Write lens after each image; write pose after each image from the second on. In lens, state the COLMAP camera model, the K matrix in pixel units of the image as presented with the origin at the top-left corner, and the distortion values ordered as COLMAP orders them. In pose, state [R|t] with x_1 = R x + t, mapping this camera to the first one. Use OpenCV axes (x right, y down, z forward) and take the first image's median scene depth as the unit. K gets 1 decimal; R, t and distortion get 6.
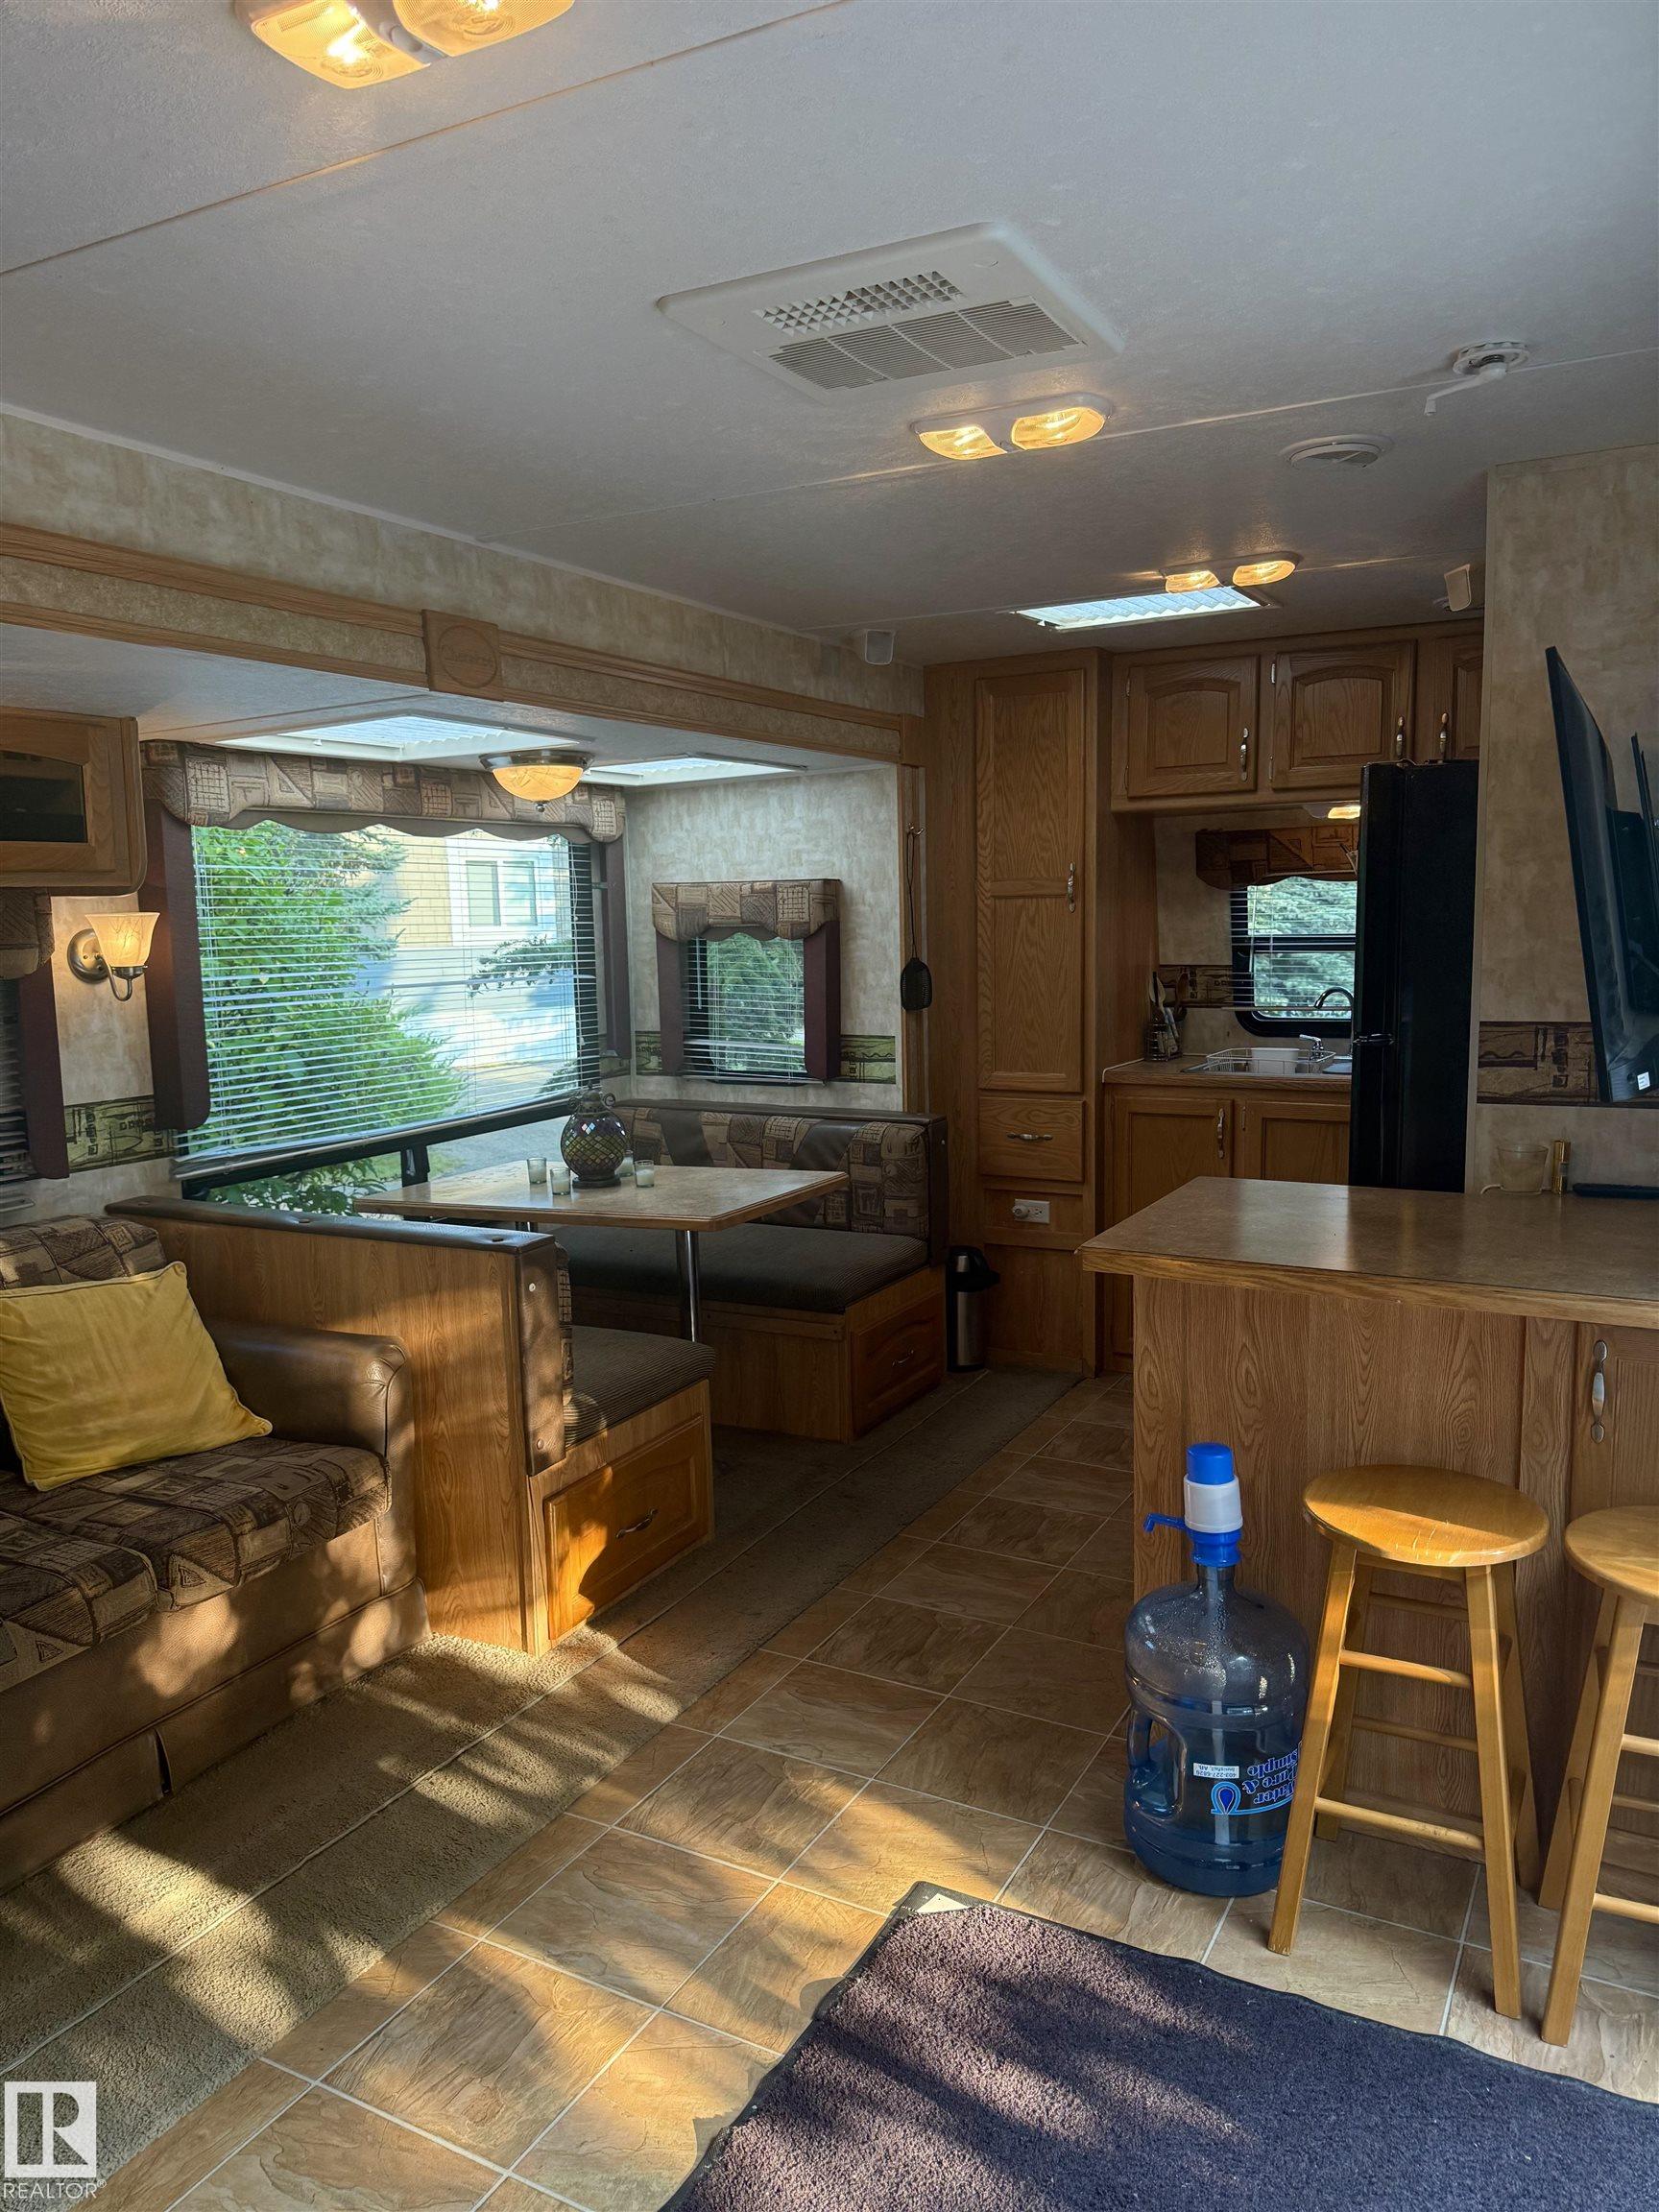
lens RADIAL K [[1537.2, 0, 824.2], [0, 1537.2, 1114.9], [0, 0, 1]] dist [0.165919, -0.319963]
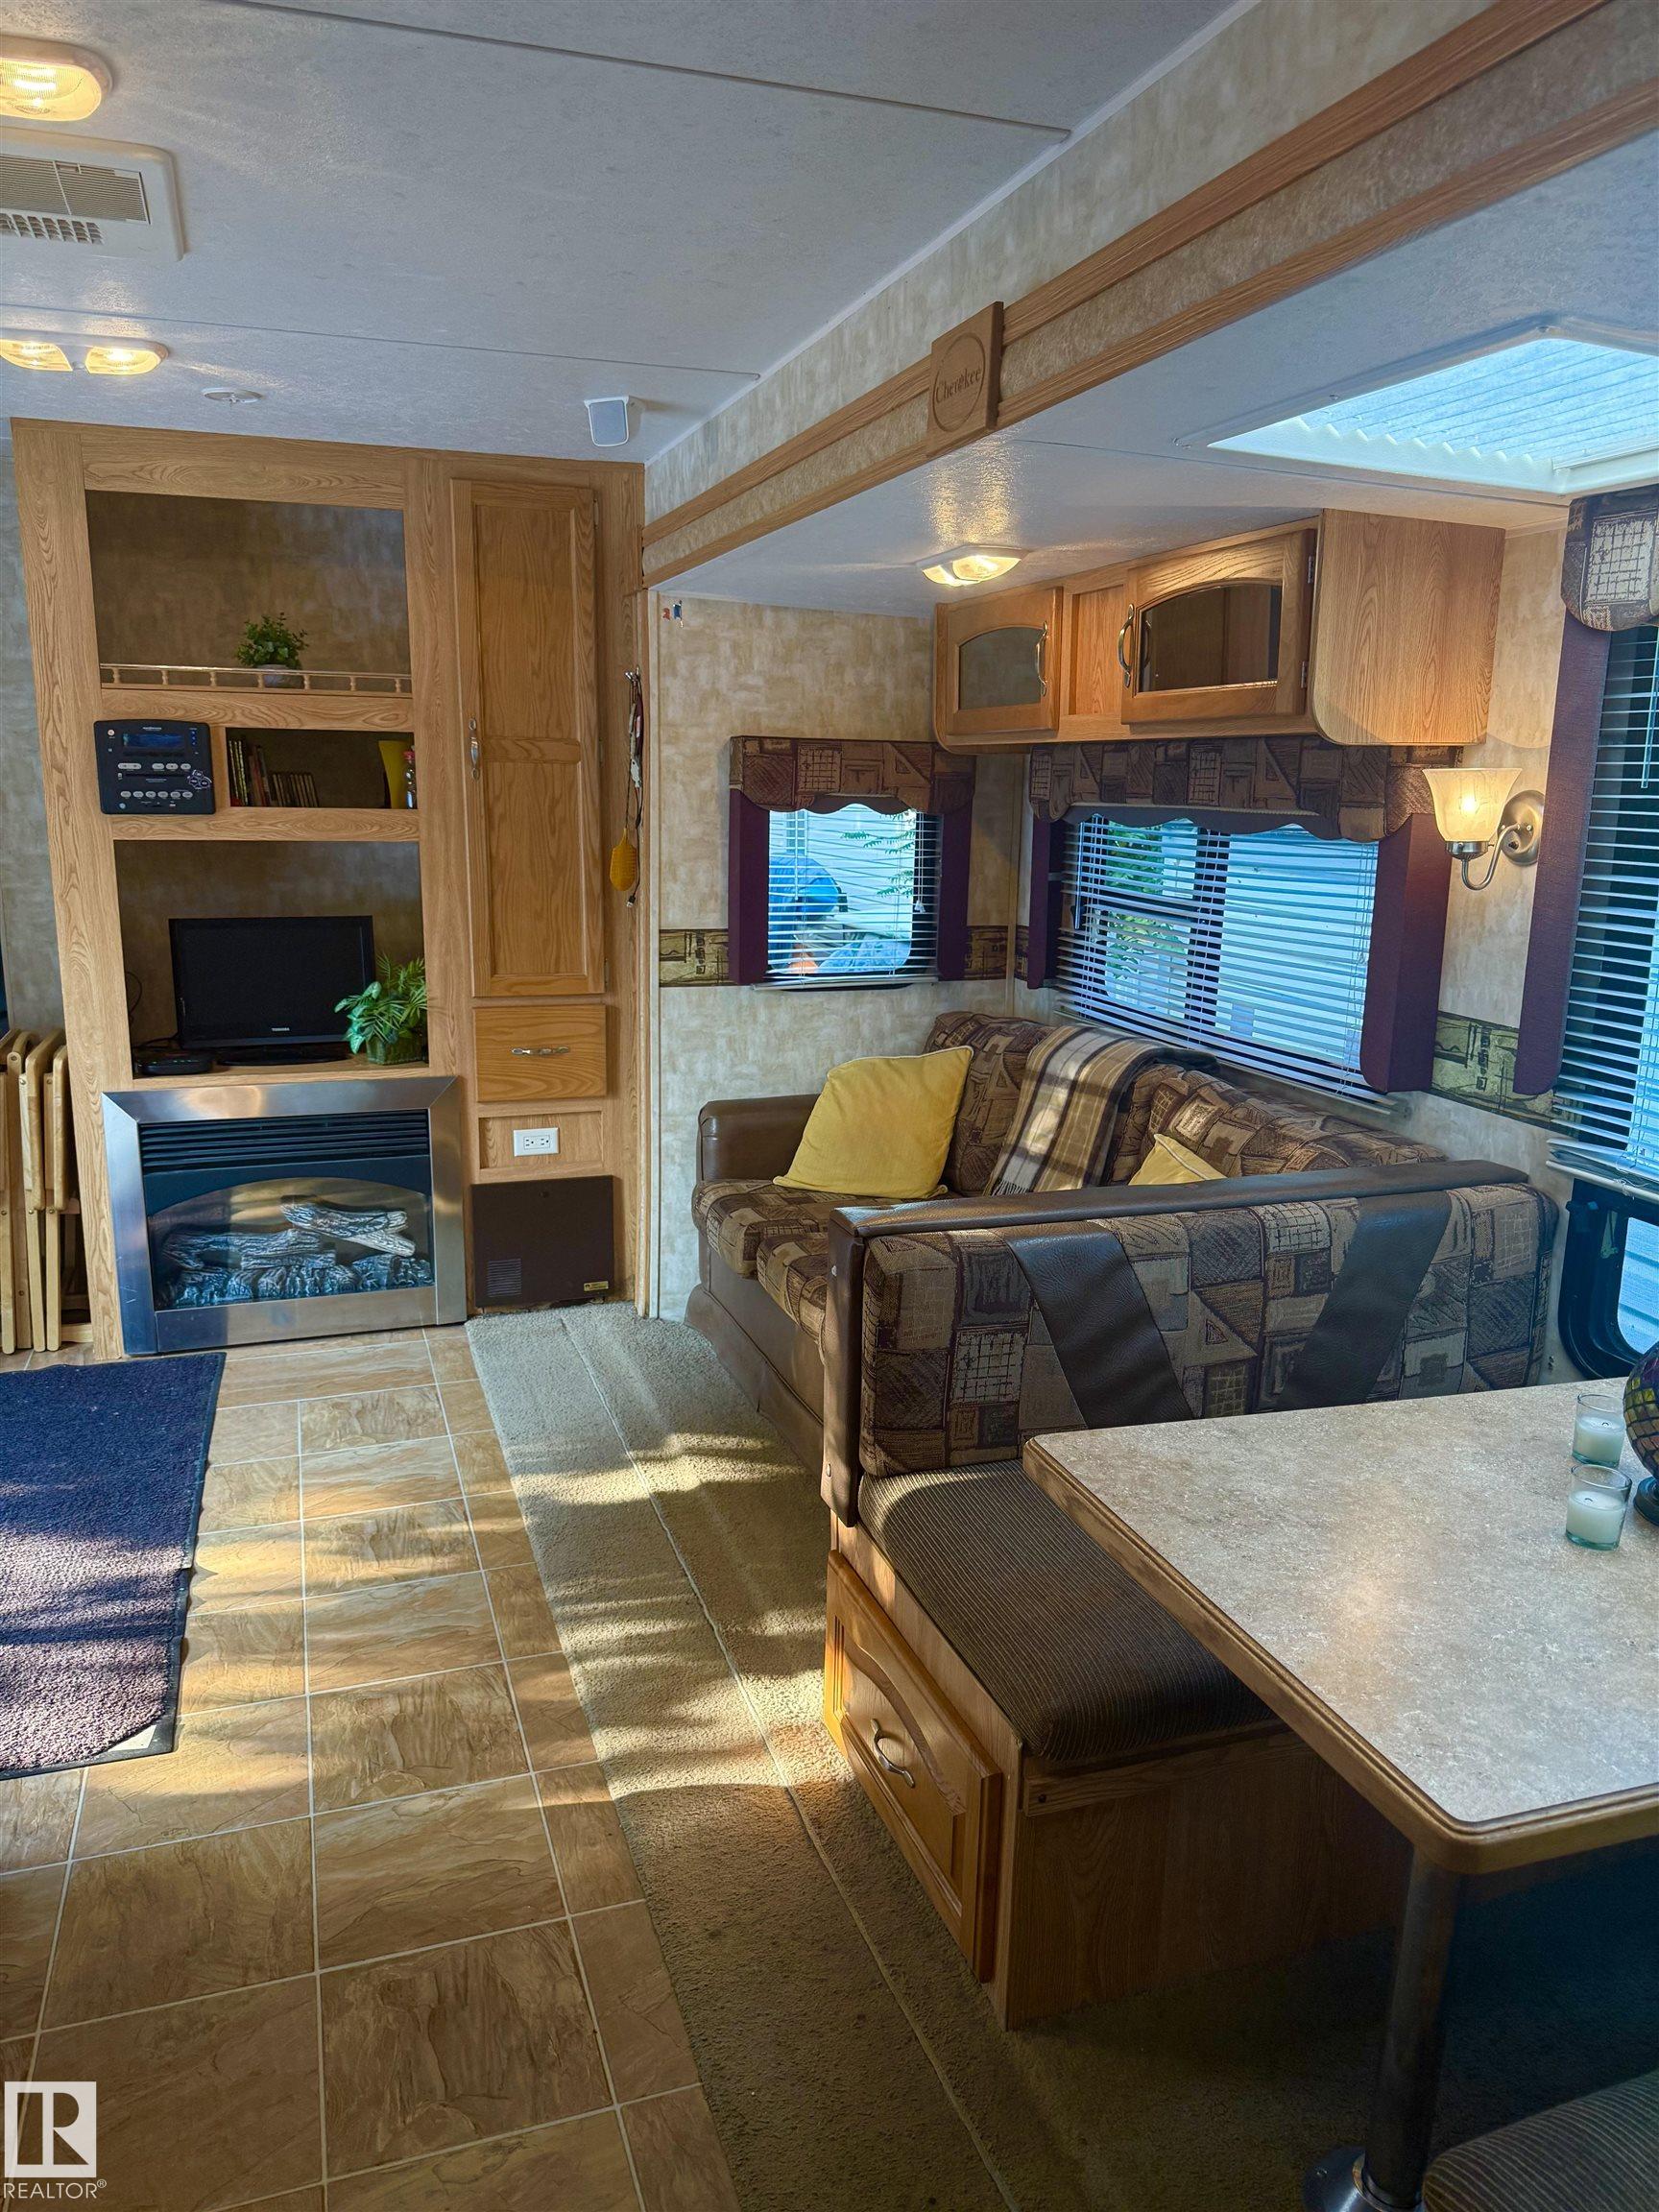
lens RADIAL K [[1537.2, 0, 824.2], [0, 1537.2, 1114.9], [0, 0, 1]] dist [0.165919, -0.319963]
pose [[-0.671835, 0.171271, -0.720628, 0.281559], [-0.100624, 0.942776, 0.317880, -0.163772], [0.733834, 0.286076, -0.616156, 1.175052]]
